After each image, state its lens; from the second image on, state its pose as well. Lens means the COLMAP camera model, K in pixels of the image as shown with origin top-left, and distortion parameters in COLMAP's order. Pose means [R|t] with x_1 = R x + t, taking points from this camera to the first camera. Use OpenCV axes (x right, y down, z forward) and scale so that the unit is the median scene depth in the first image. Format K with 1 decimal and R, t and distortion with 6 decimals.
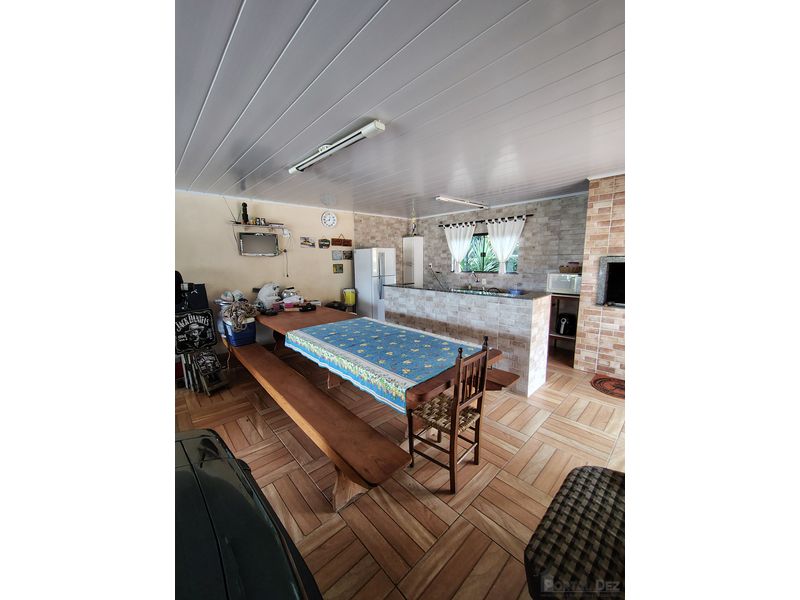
lens RADIAL K [[273.0, 0, 400.0], [0, 273.0, 300.0], [0, 0, 1]] dist [-0.010595, 0.000143]
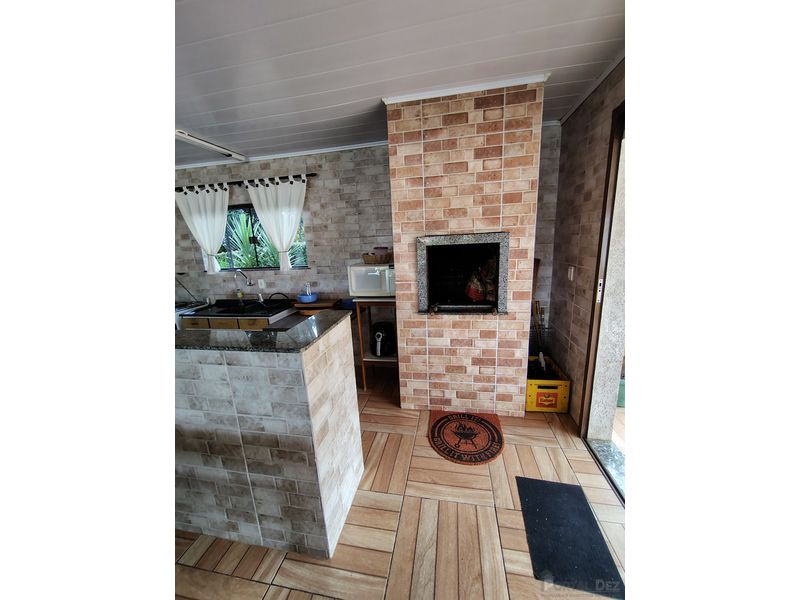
lens RADIAL K [[273.0, 0, 400.0], [0, 273.0, 300.0], [0, 0, 1]] dist [-0.010595, 0.000143]
pose [[0.806915, -0.146495, 0.572212, 0.240694], [0.121257, 0.989207, 0.082259, -0.052775], [-0.578087, 0.003008, 0.815970, 0.373500]]
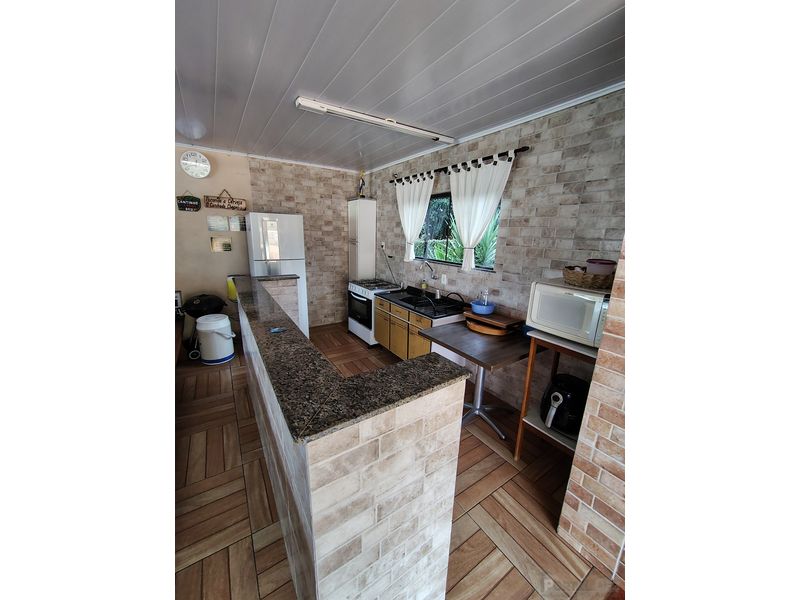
lens RADIAL K [[273.0, 0, 400.0], [0, 273.0, 300.0], [0, 0, 1]] dist [-0.010595, 0.000143]
pose [[0.985487, 0.081705, -0.148791, 0.362871], [-0.068102, 0.993208, 0.094336, -0.086255], [0.155488, -0.082834, 0.984359, 0.494103]]
